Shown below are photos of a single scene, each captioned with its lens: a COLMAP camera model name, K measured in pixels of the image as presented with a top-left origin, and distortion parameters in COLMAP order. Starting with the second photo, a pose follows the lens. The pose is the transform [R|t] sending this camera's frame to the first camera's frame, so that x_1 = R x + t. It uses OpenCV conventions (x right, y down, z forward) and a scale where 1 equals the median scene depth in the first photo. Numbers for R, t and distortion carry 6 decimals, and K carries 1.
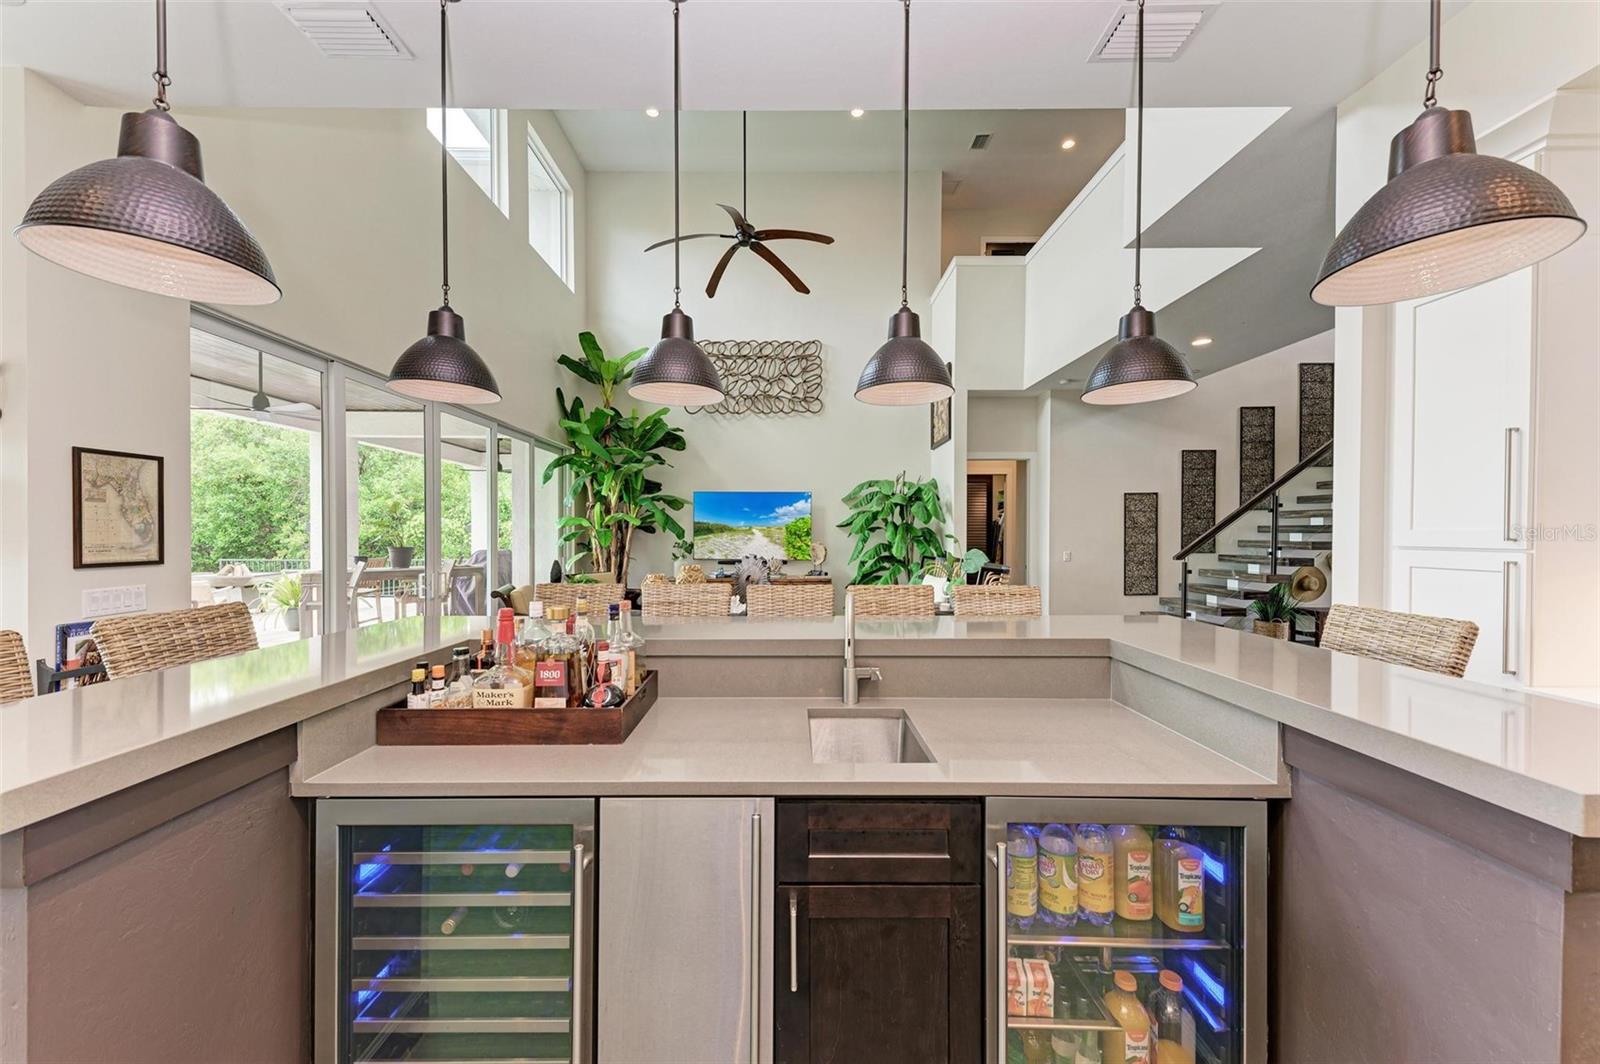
lens RADIAL K [[571.1, 0, 791.2], [0, 571.1, 551.8], [0, 0, 1]] dist [0.012604, -0.001795]
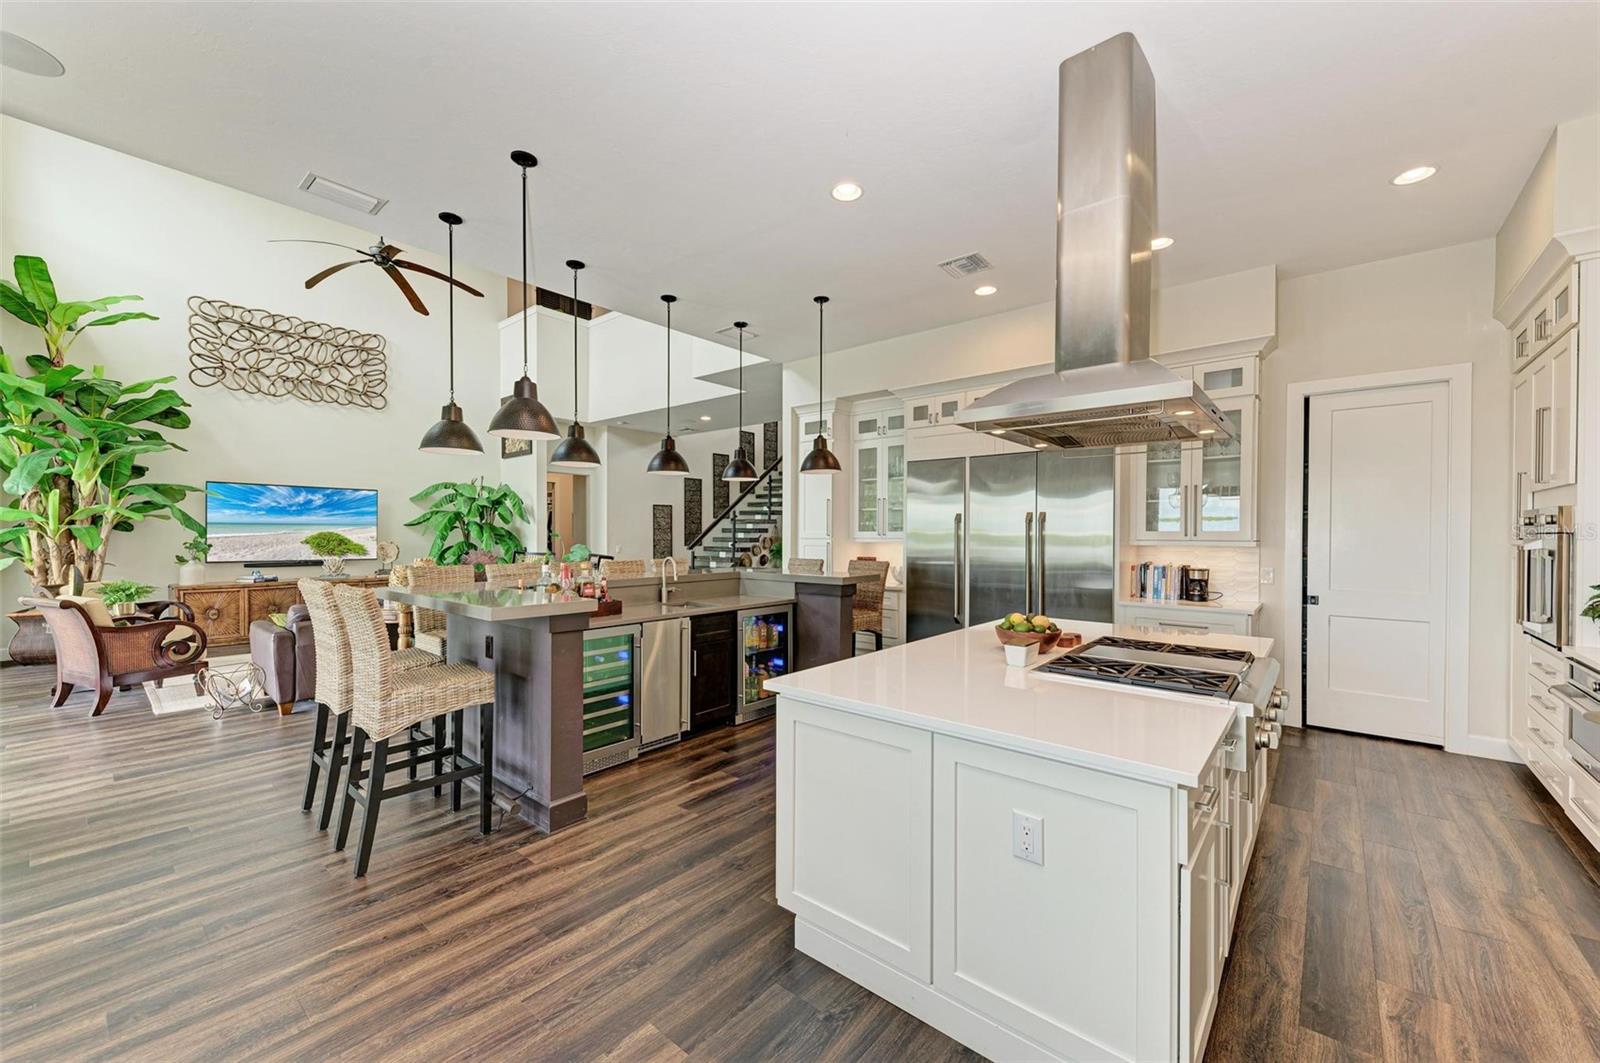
lens RADIAL K [[620.5, 0, 804.0], [0, 620.5, 541.5], [0, 0, 1]] dist [0.013441, -0.001914]
pose [[0.641106, -0.008710, 0.767403, -0.342801], [0.022477, 0.999720, -0.007430, 0.008496], [-0.767123, 0.022012, 0.641122, -0.257211]]
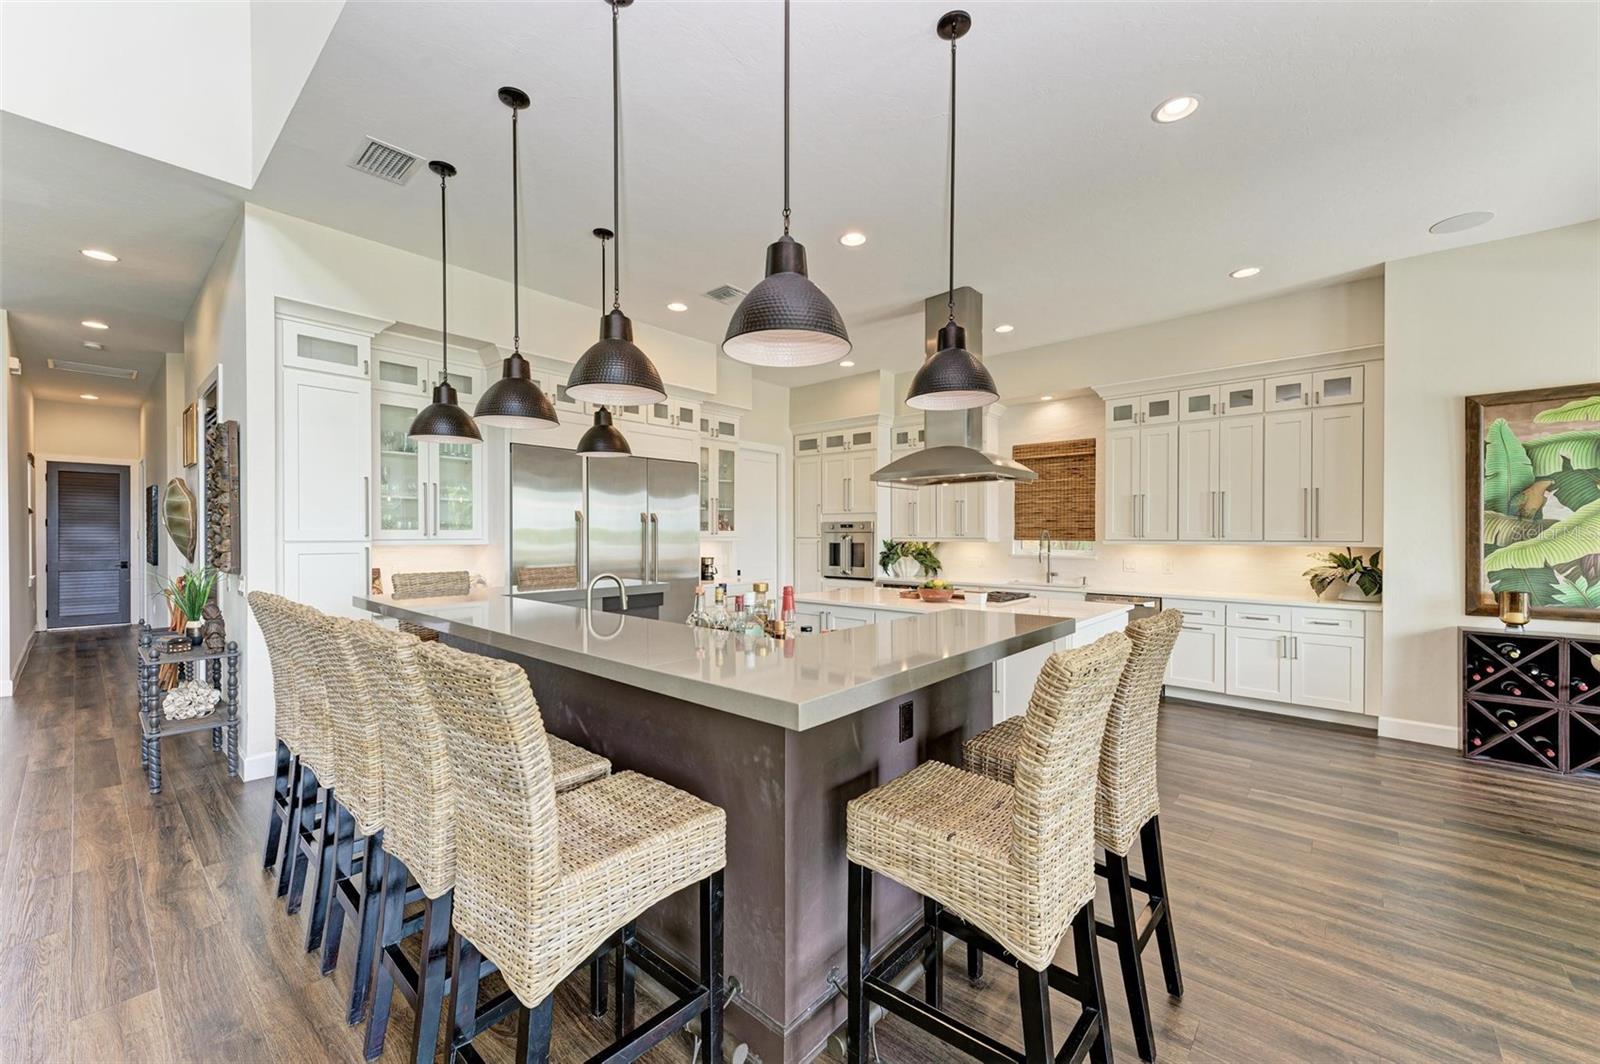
lens RADIAL K [[620.5, 0, 808.2], [0, 620.5, 536.0], [0, 0, 1]] dist [0.013441, -0.001914]
pose [[-0.755060, -0.003279, 0.655647, -0.293359], [0.020624, 0.999374, 0.028750, -0.012295], [-0.655331, 0.035230, -0.754520, 0.393660]]
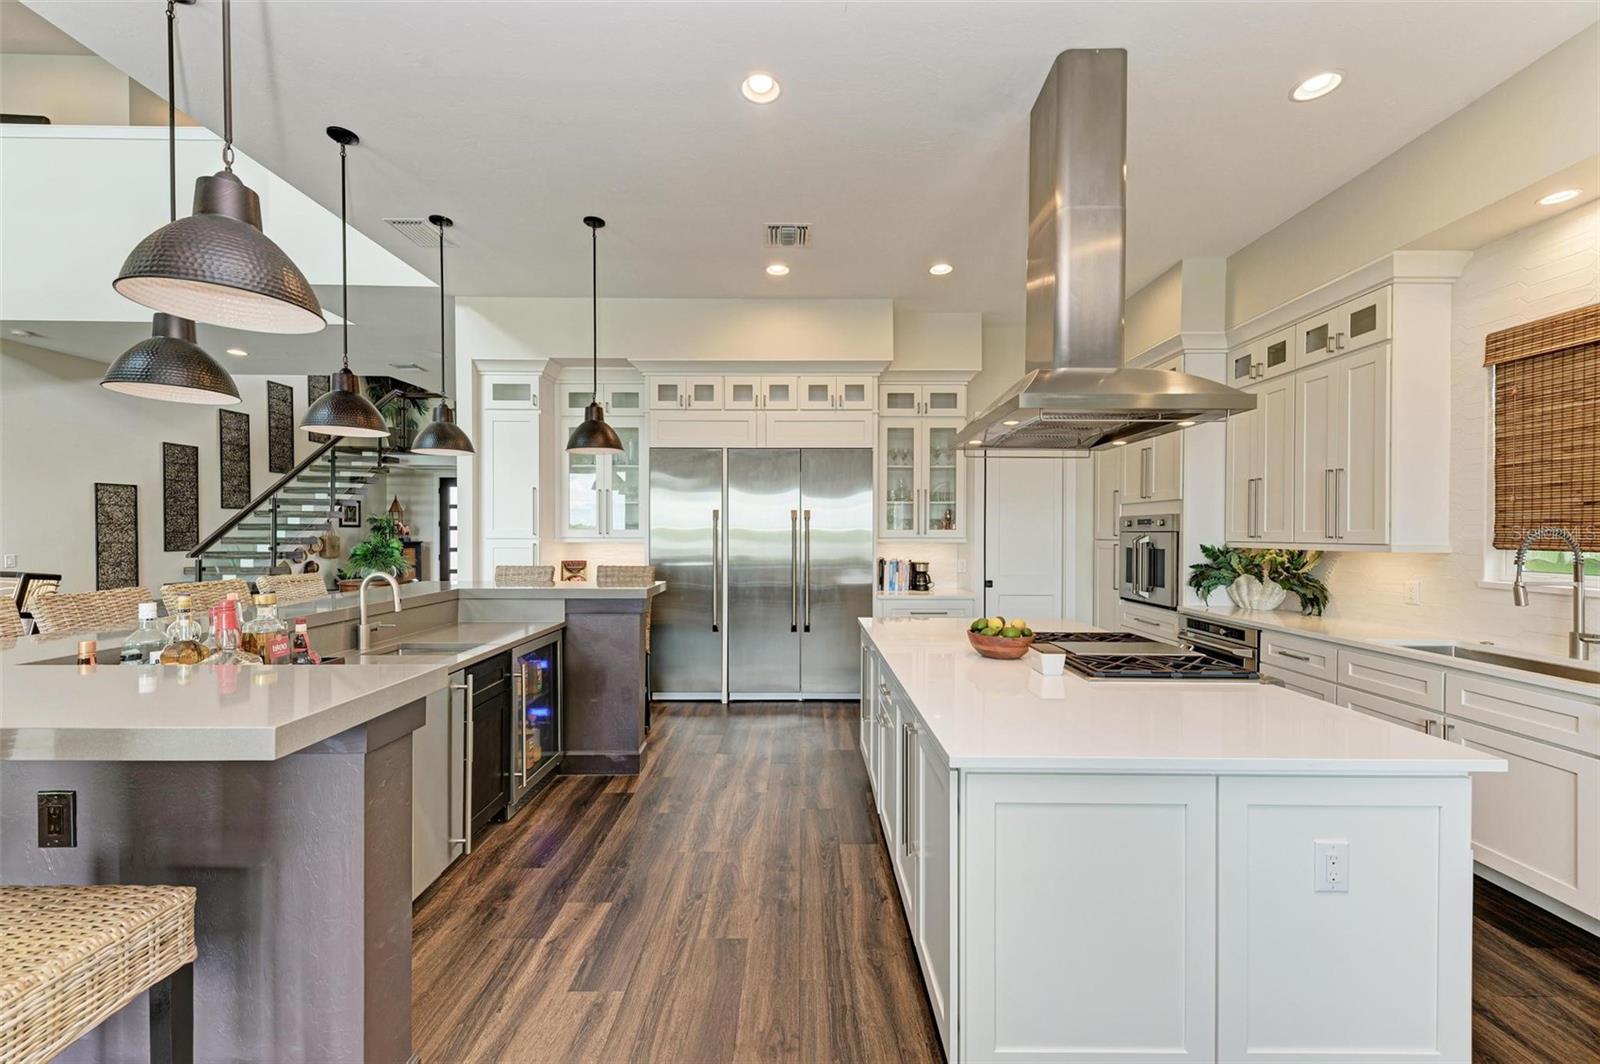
lens RADIAL K [[620.5, 0, 798.8], [0, 620.5, 540.1], [0, 0, 1]] dist [0.013441, -0.001914]
pose [[-0.003519, -0.013626, 0.999901, -0.325975], [0.030700, 0.999434, 0.013728, 0.000227], [-0.999522, 0.030745, -0.003099, -0.021360]]
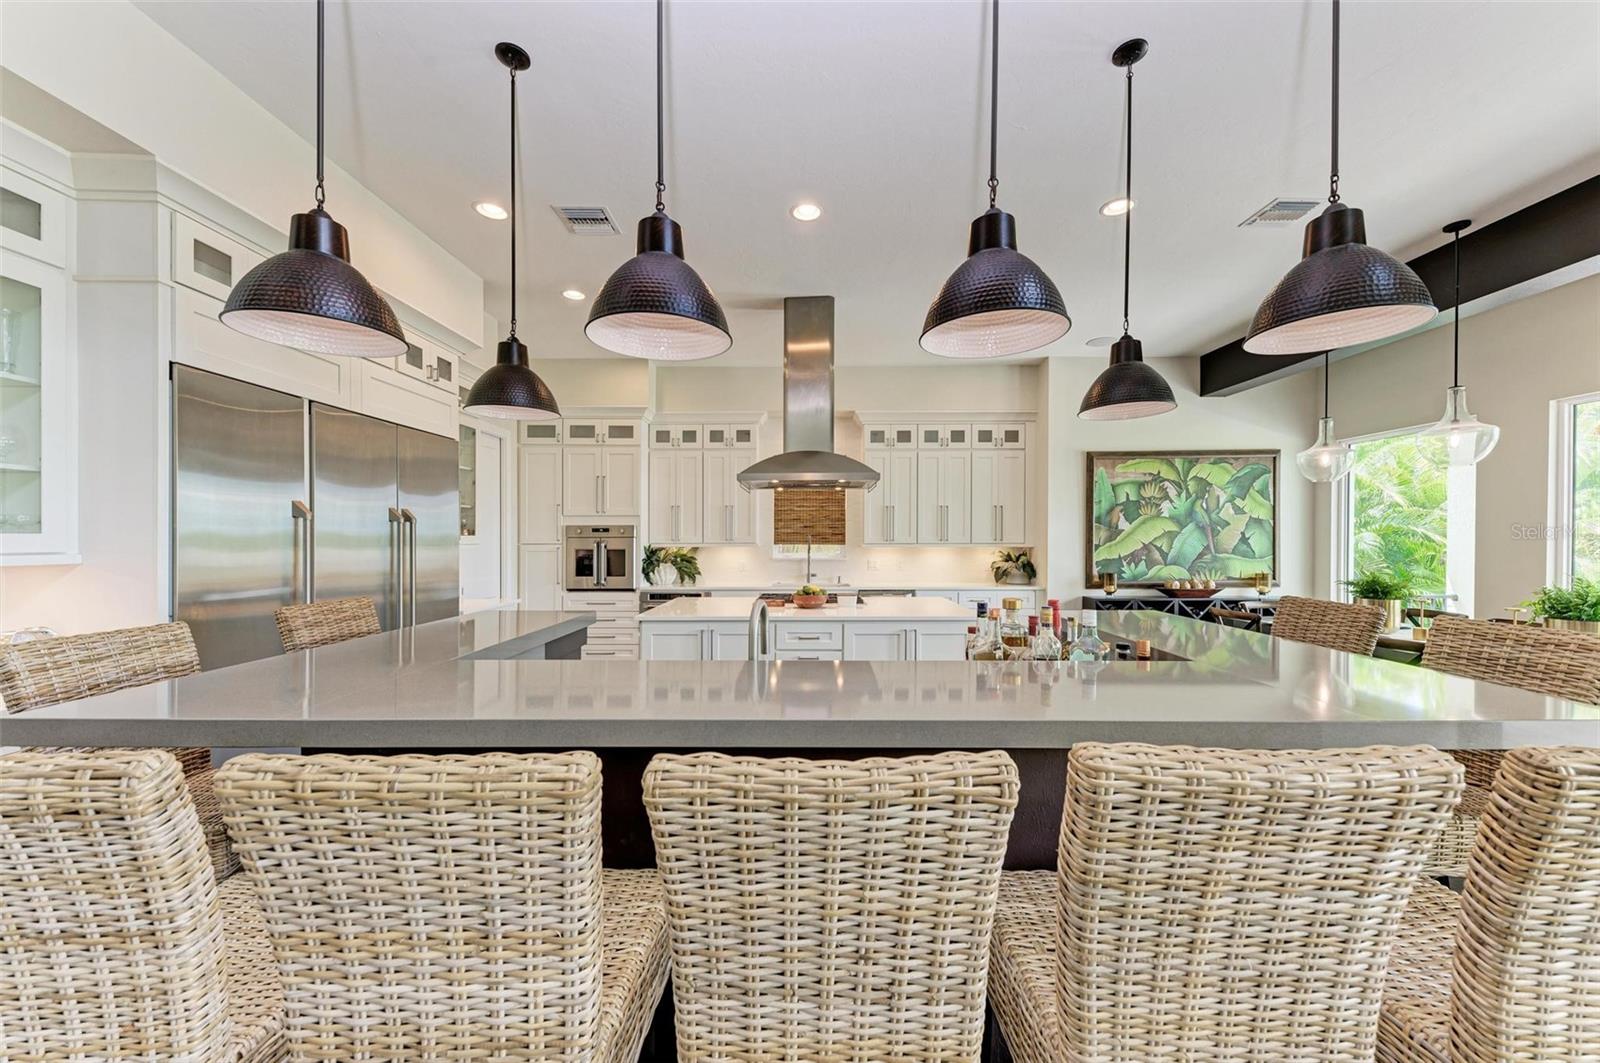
lens RADIAL K [[571.1, 0, 800.6], [0, 571.1, 538.5], [0, 0, 1]] dist [0.012604, -0.001795]
pose [[-0.999956, 0.001278, 0.009309, 0.008874], [0.001595, 0.999417, 0.034111, -0.013394], [-0.009260, 0.034124, -0.999375, 0.403172]]
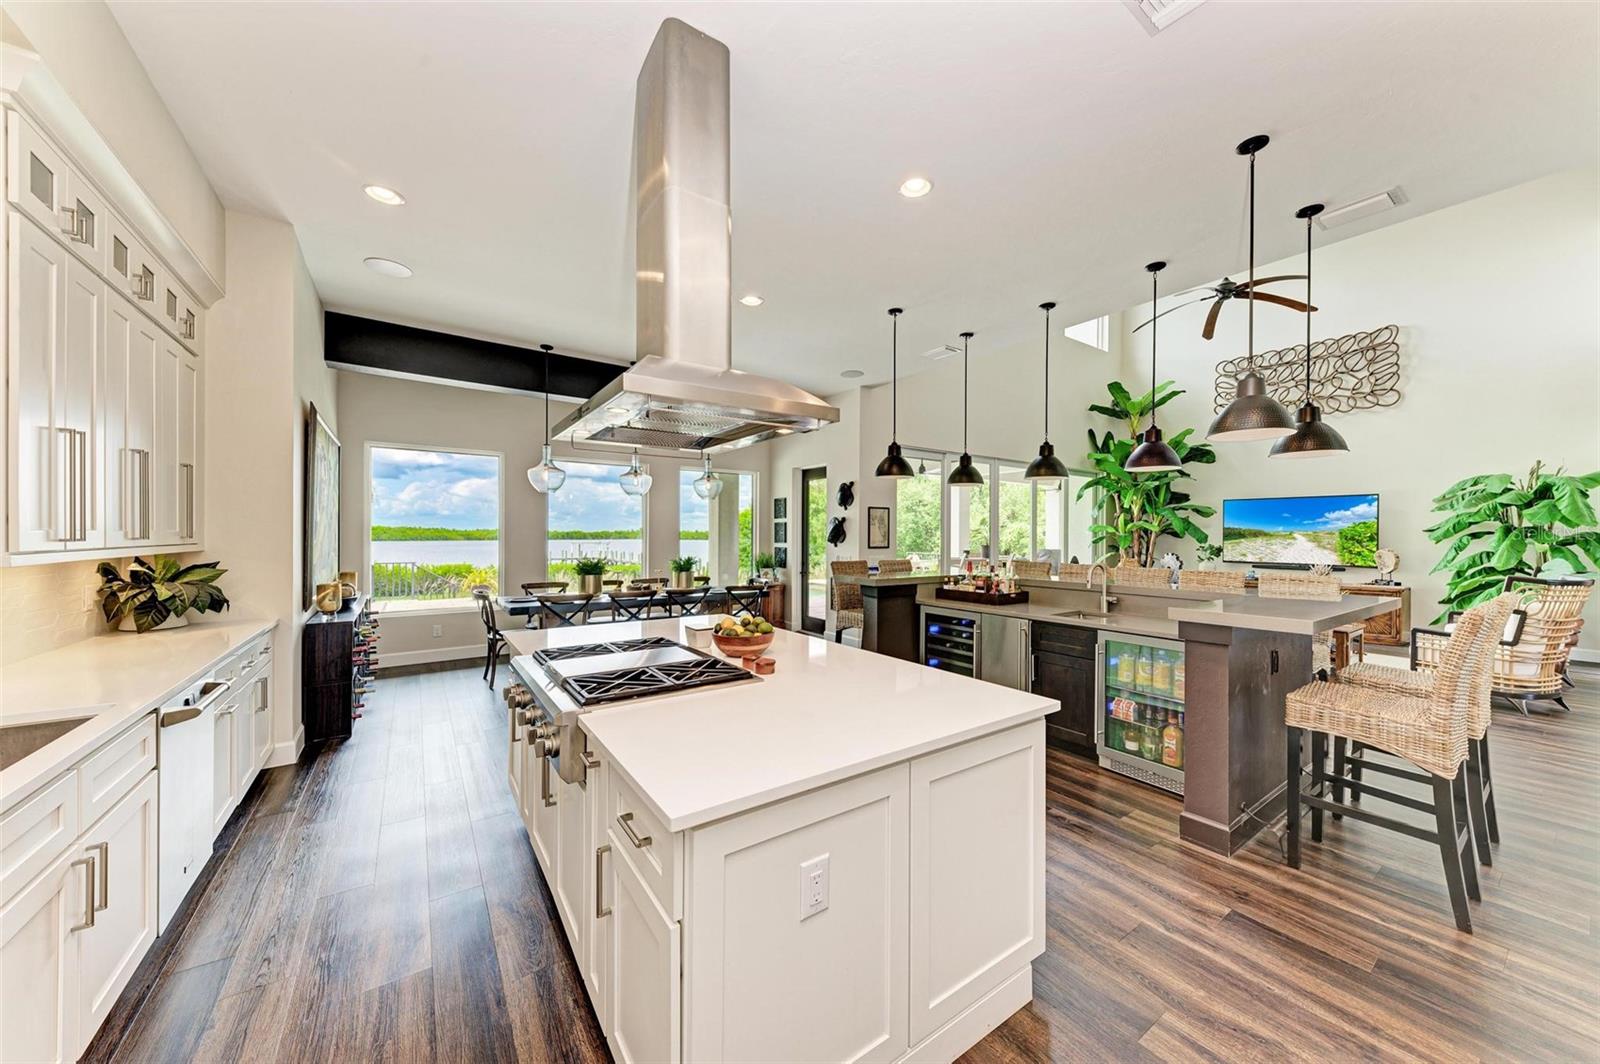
lens RADIAL K [[571.1, 0, 802.4], [0, 571.1, 534.1], [0, 0, 1]] dist [0.012604, -0.001795]
pose [[0.569994, 0.000079, -0.821649, 0.290811], [-0.031907, 0.999248, -0.022038, 0.009506], [0.821029, 0.038778, 0.569568, -0.290026]]
